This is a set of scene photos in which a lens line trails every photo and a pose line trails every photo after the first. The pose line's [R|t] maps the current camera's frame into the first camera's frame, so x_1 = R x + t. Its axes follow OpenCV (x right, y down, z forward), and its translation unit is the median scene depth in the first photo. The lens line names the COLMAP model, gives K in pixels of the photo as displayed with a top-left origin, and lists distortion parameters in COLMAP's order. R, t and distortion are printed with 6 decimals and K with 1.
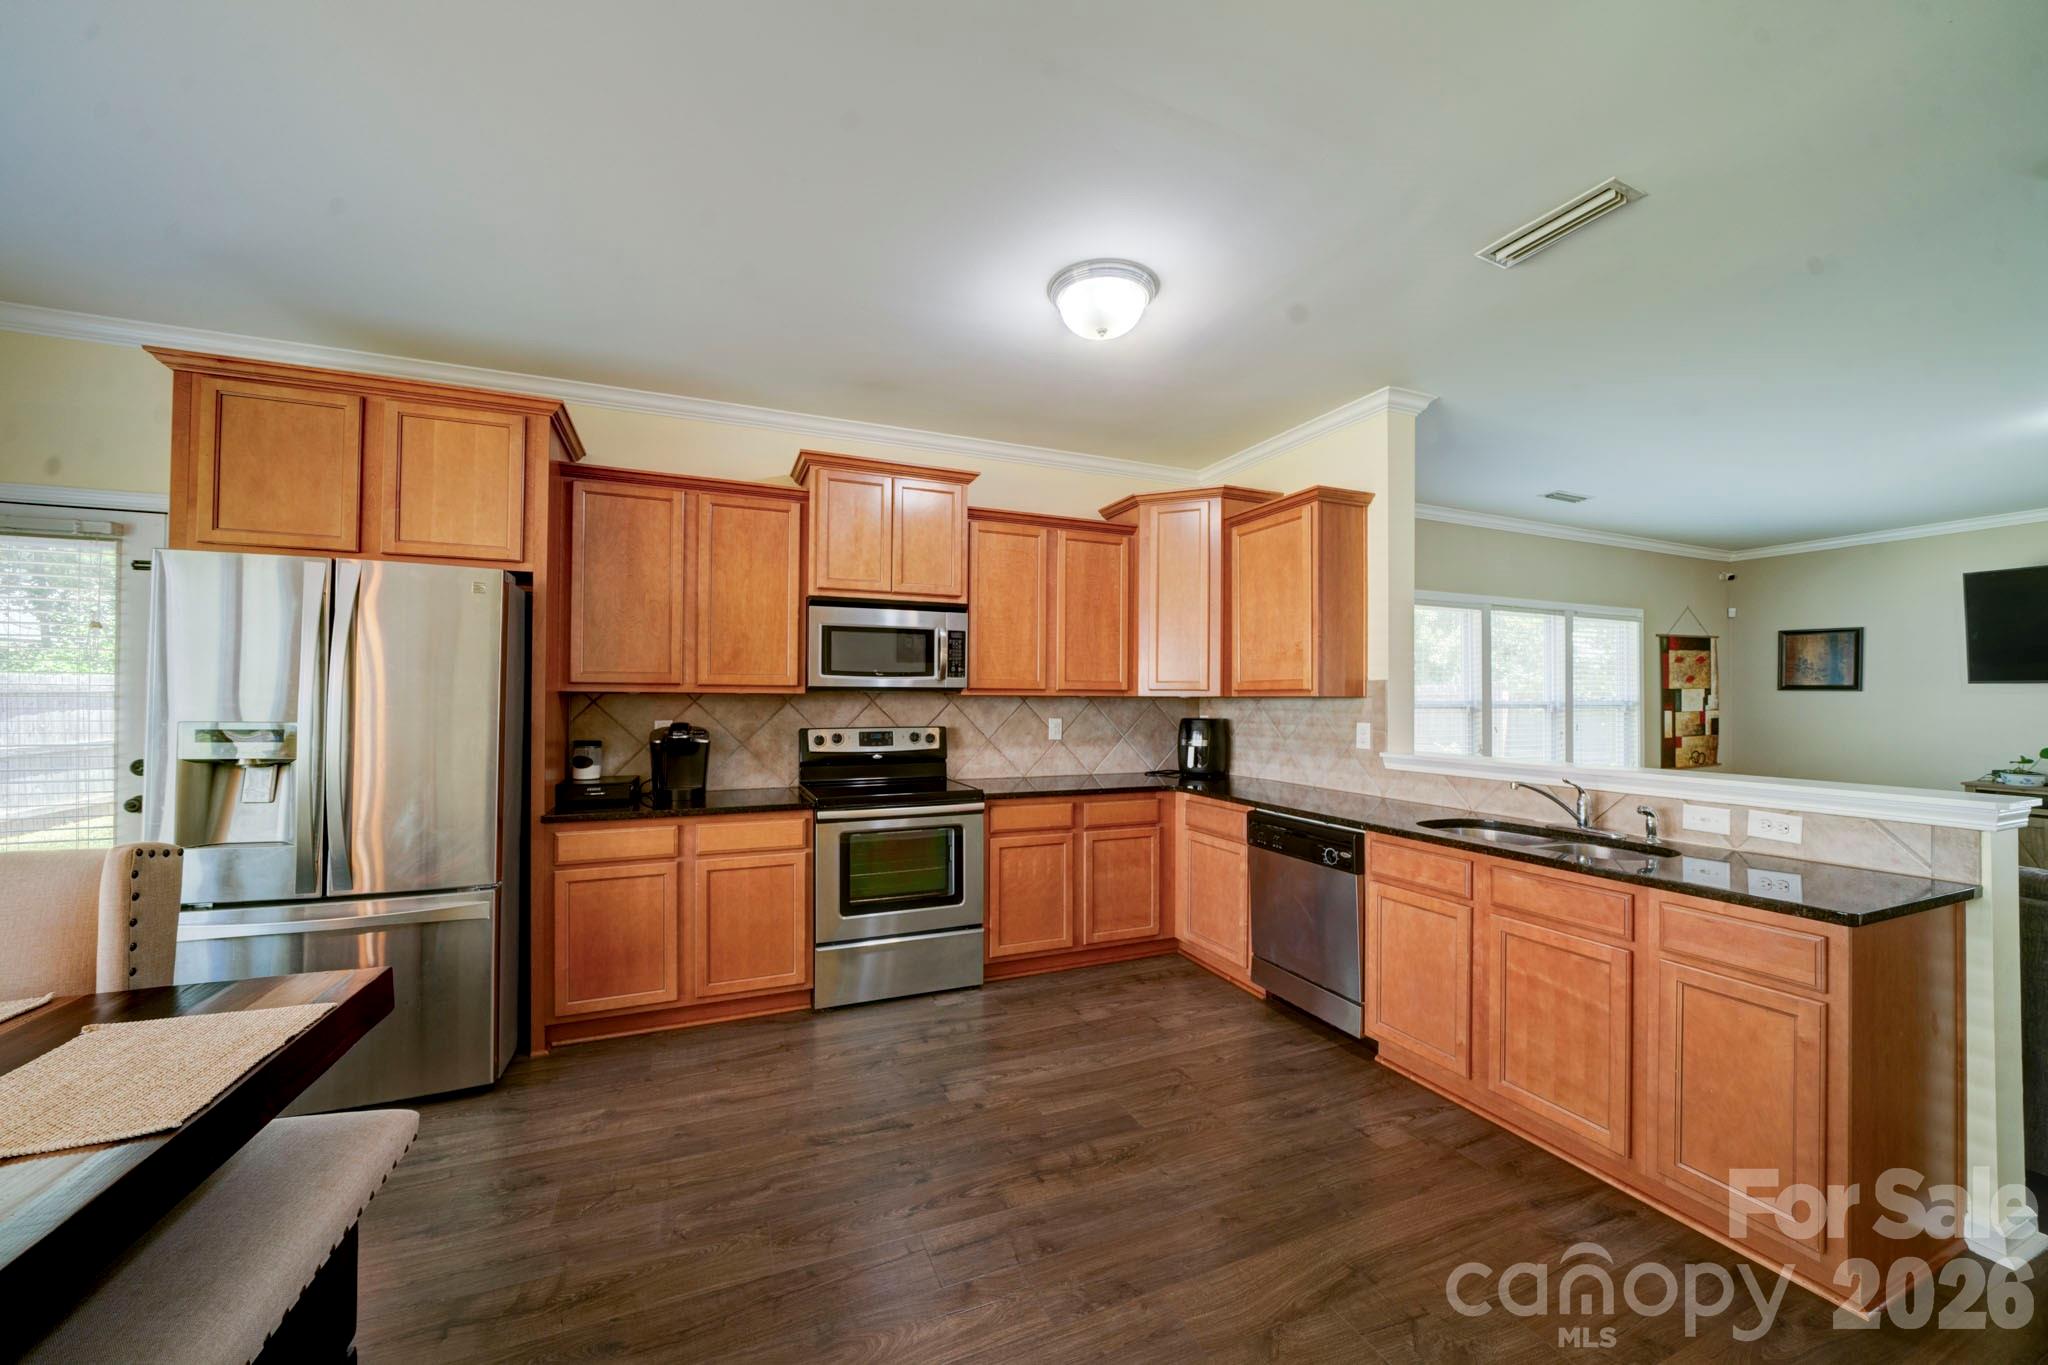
lens RADIAL K [[743.8, 0, 1029.0], [0, 743.8, 689.8], [0, 0, 1]] dist [-0.013523, 0.001050]
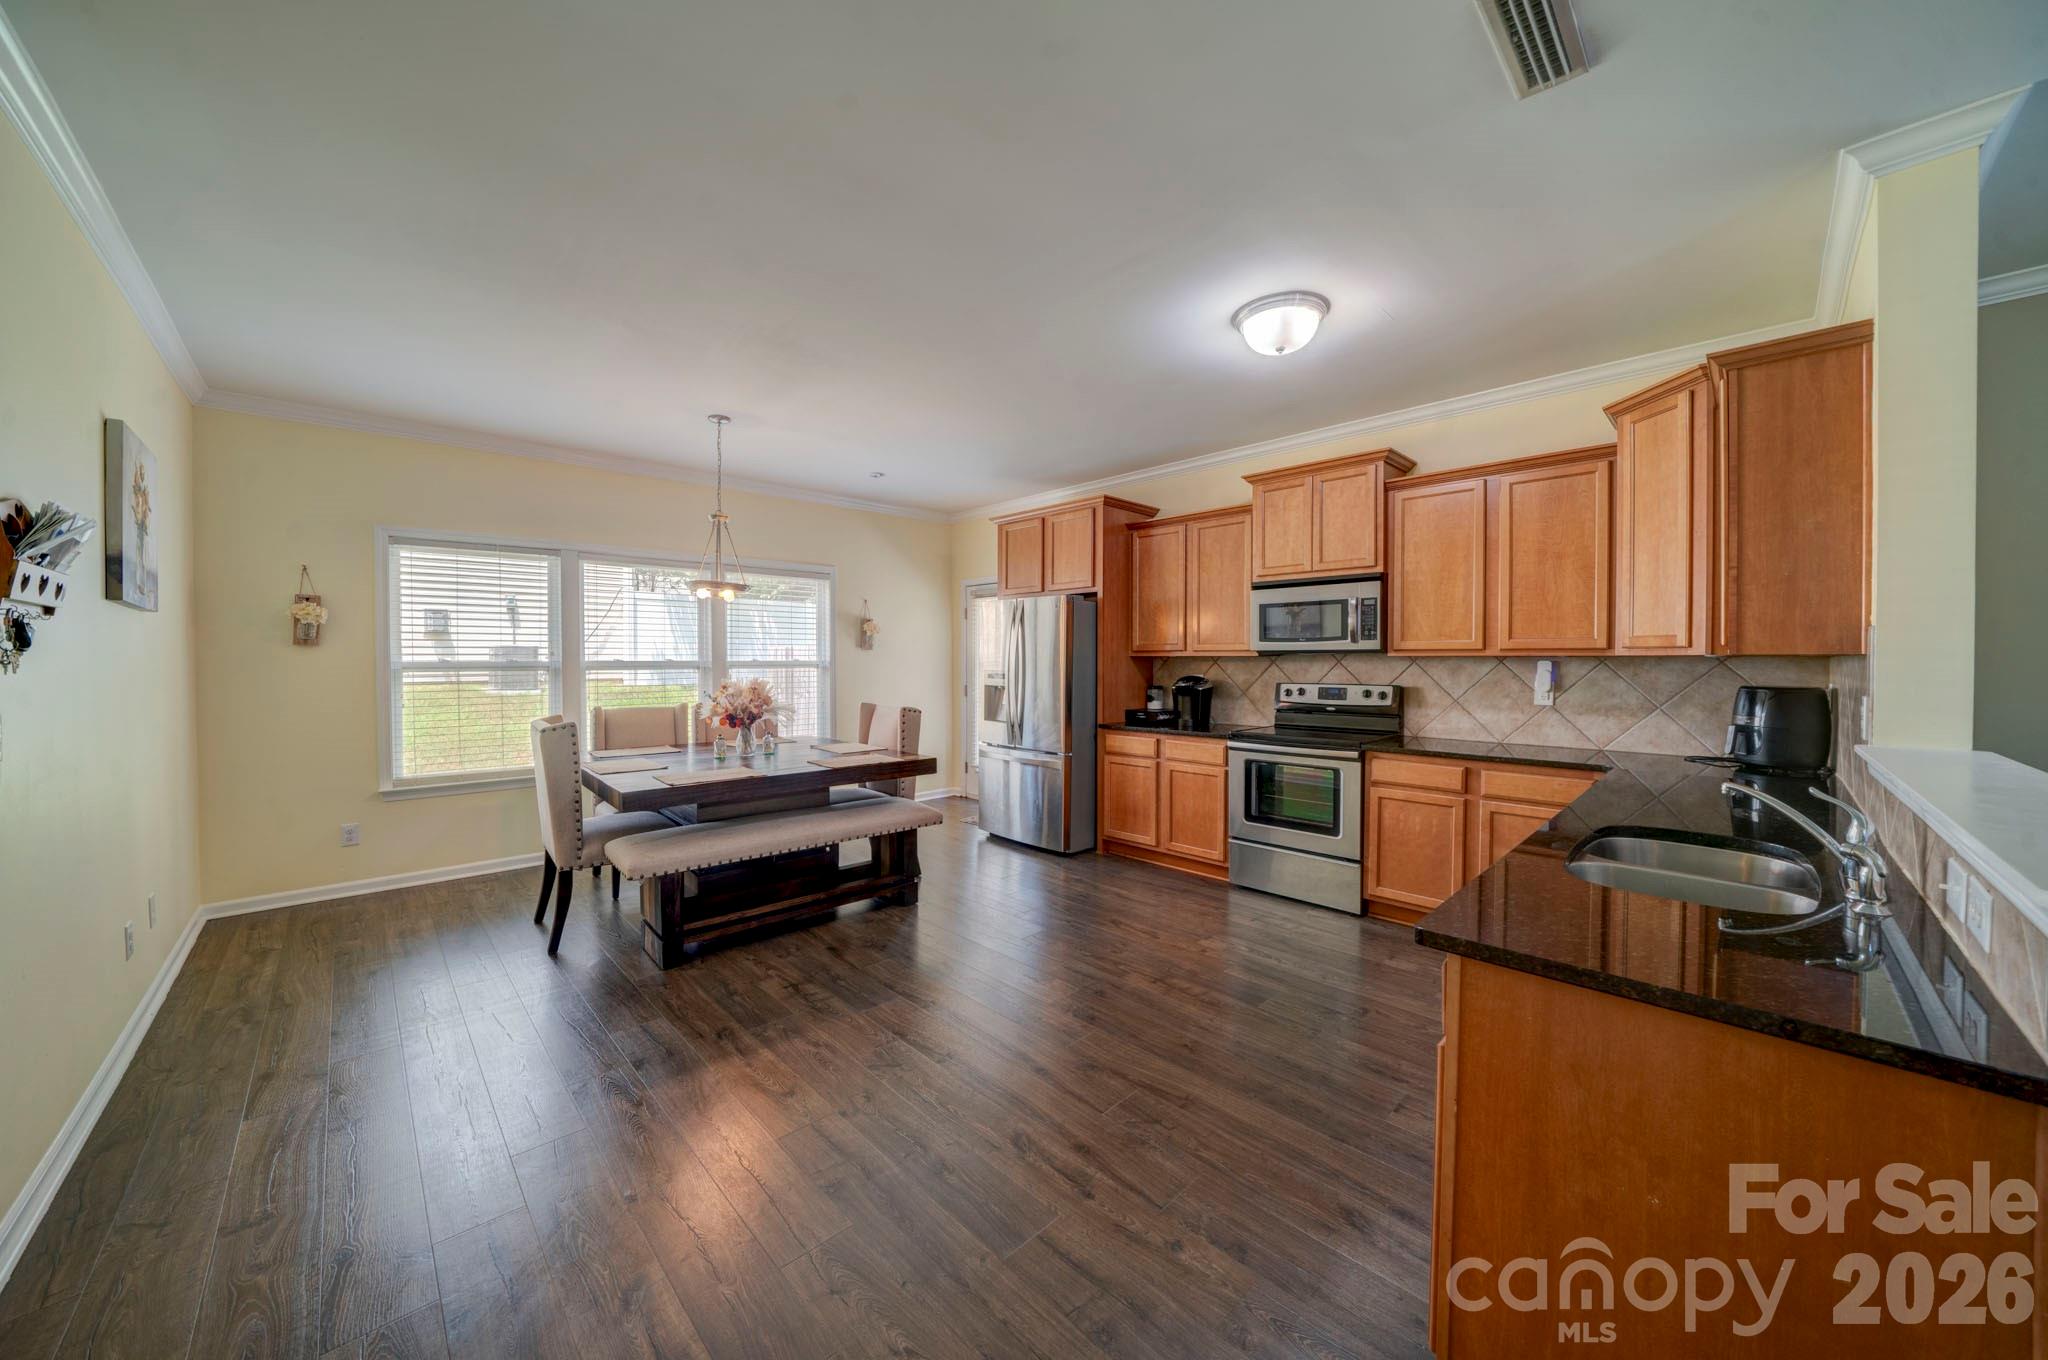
lens RADIAL K [[731.4, 0, 1031.5], [0, 731.4, 667.7], [0, 0, 1]] dist [-0.011312, 0.000114]
pose [[0.359982, 0.006316, -0.932938, 0.733920], [0.013551, 0.999836, 0.011998, 0.004617], [0.932861, -0.016961, 0.359837, 0.141603]]
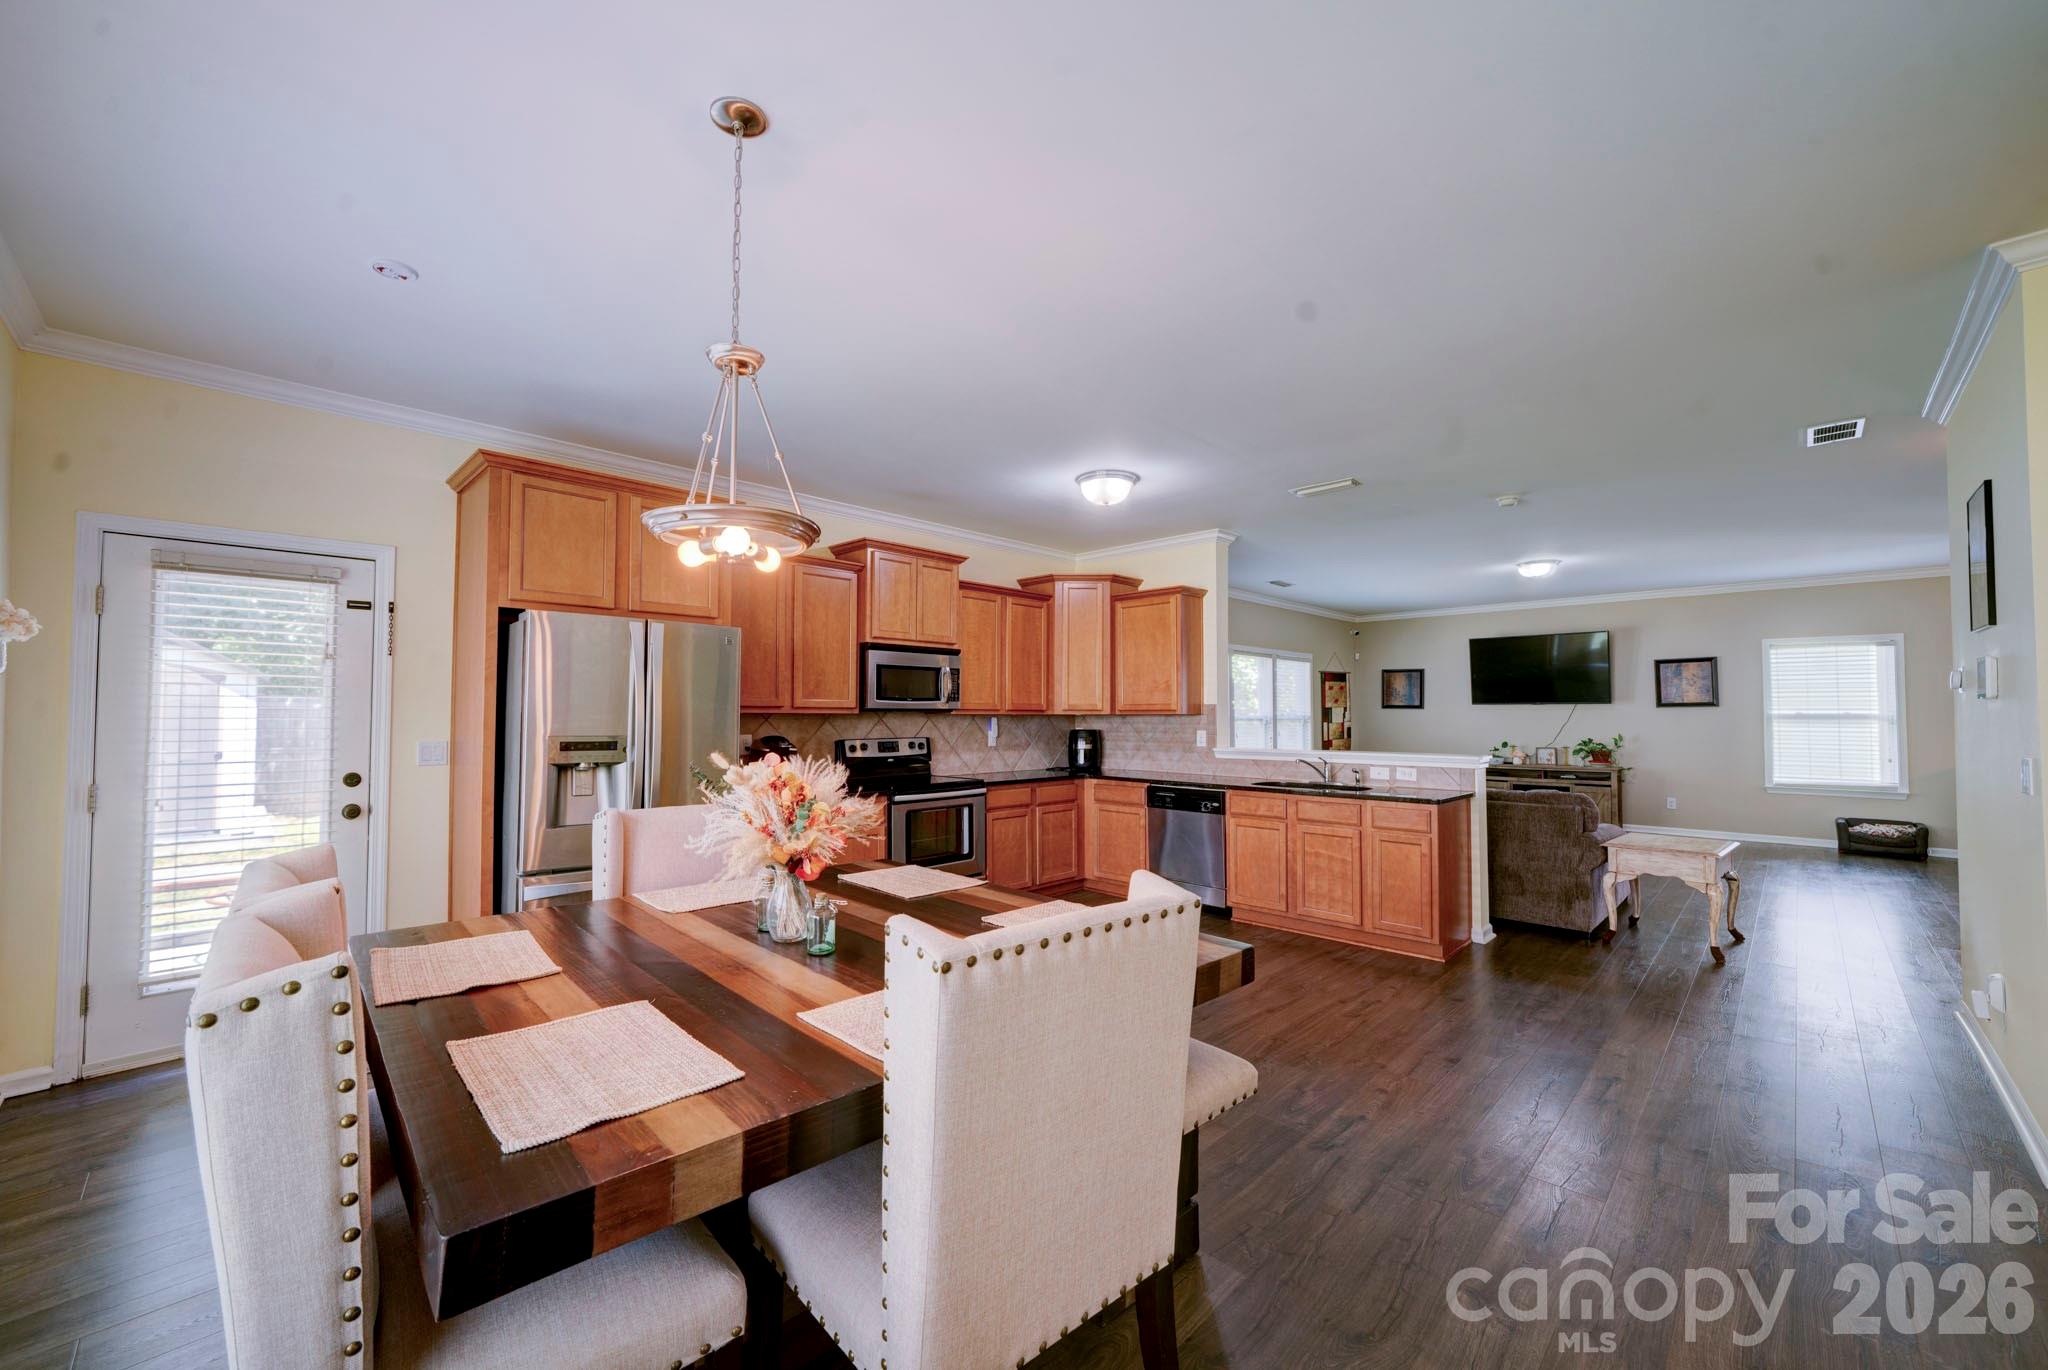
lens RADIAL K [[773.9, 0, 1032.5], [0, 773.9, 690.7], [0, 0, 1]] dist [-0.002871, -0.000463]
pose [[0.924034, 0.008210, 0.382222, -0.520844], [-0.000841, 0.999811, -0.019442, -0.008839], [-0.382309, 0.017643, 0.923866, -0.410533]]
